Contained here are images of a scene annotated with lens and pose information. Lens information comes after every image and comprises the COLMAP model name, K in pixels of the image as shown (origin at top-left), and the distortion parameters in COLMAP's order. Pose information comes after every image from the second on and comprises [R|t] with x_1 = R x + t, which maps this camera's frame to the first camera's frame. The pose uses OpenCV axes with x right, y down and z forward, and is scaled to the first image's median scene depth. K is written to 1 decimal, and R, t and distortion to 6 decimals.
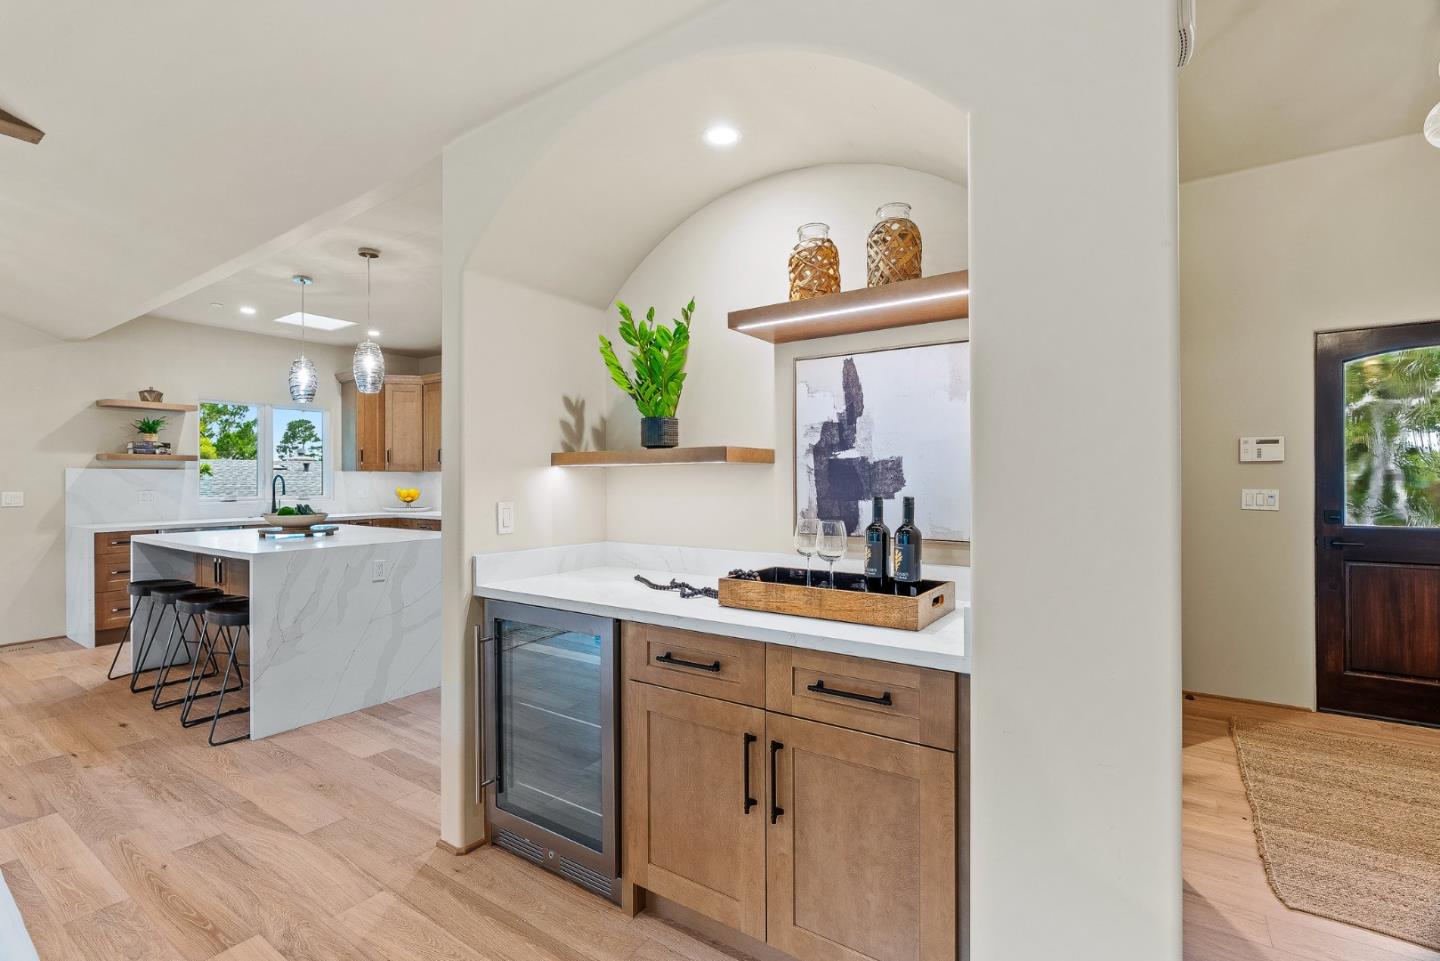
lens RADIAL K [[649.1, 0, 716.7], [0, 649.1, 484.5], [0, 0, 1]] dist [-0.008516, 0.002437]
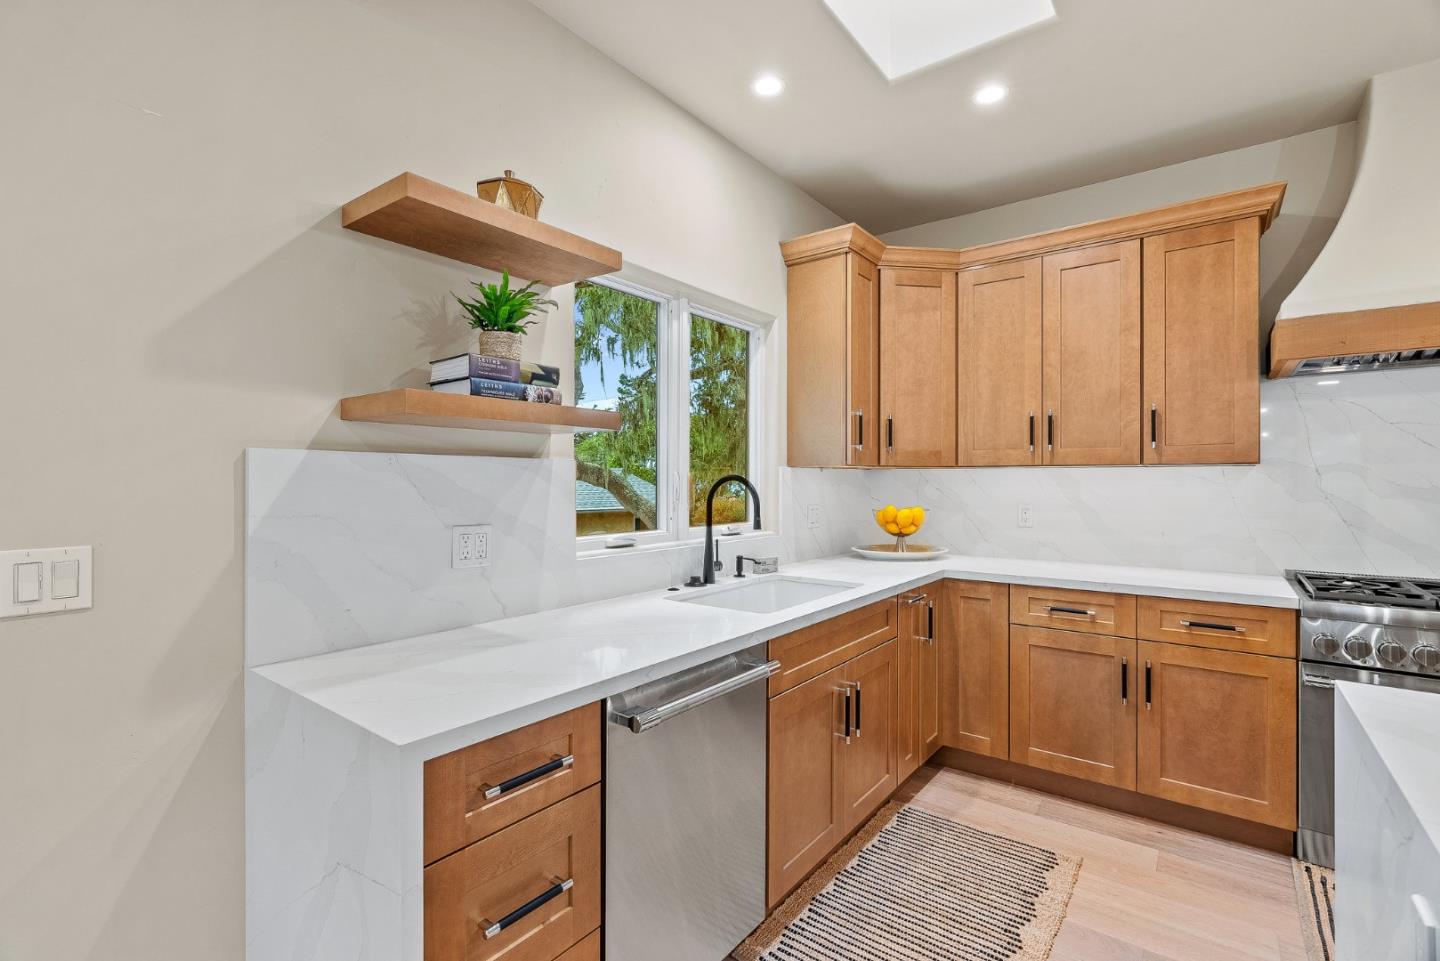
lens RADIAL K [[649.1, 0, 706.8], [0, 649.1, 480.6], [0, 0, 1]] dist [-0.008516, 0.002437]
pose [[0.997969, 0.003657, -0.063597, -1.800670], [-0.004161, 0.999961, -0.007799, -0.023796], [0.063566, 0.008048, 0.997945, 1.676187]]
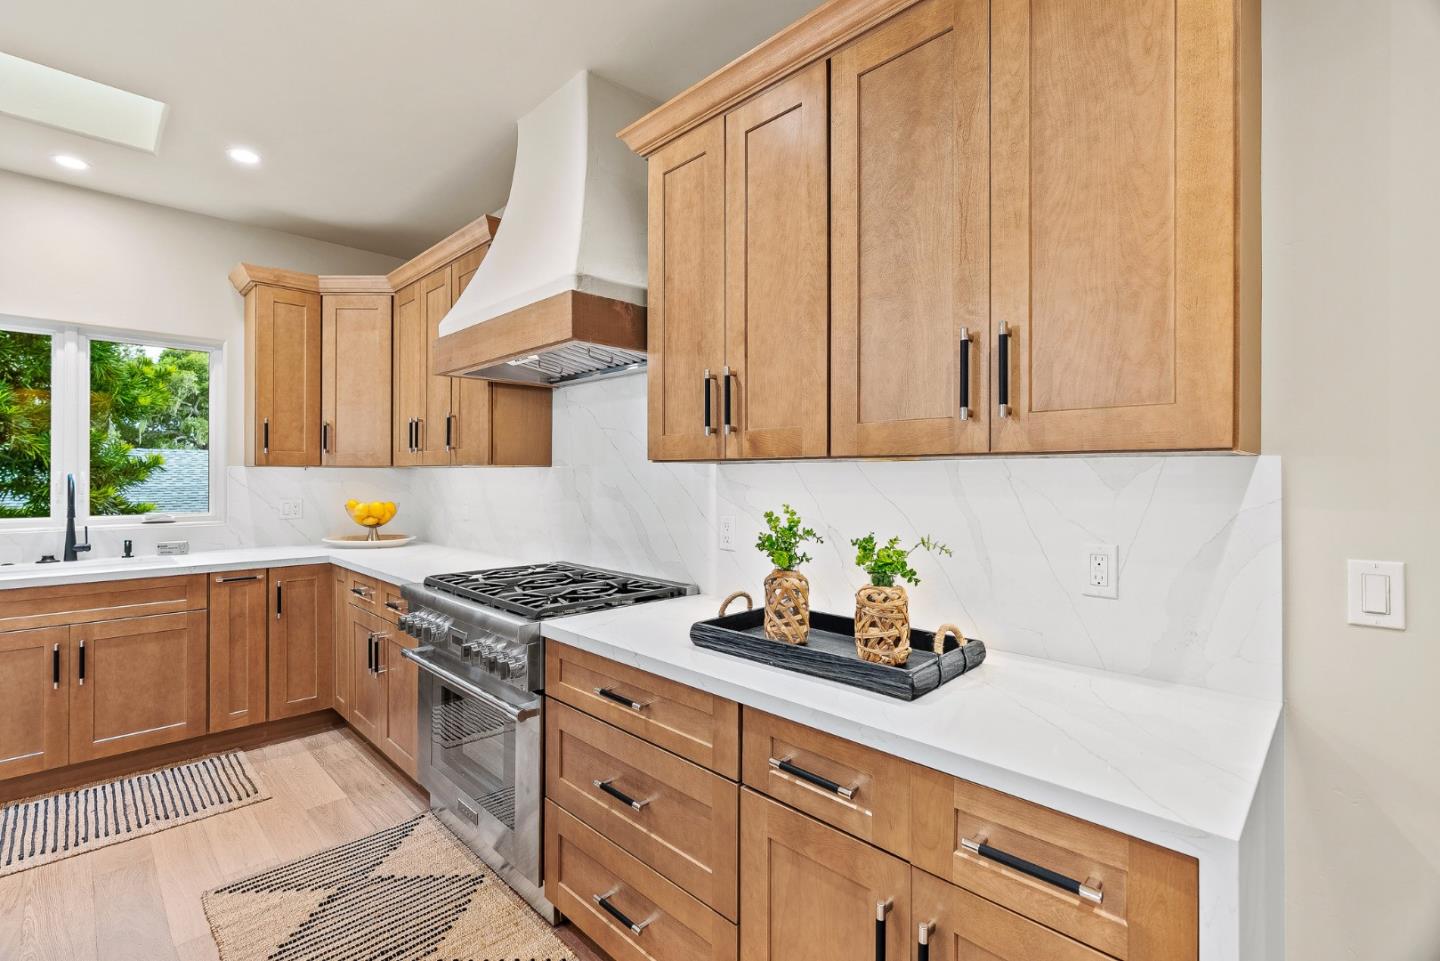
lens RADIAL K [[649.1, 0, 713.2], [0, 649.1, 476.9], [0, 0, 1]] dist [-0.008516, 0.002437]
pose [[0.981756, 0.006712, -0.190025, -0.355143], [-0.007630, 0.999962, -0.004101, -0.039812], [0.189990, 0.005476, 0.981771, 1.698396]]
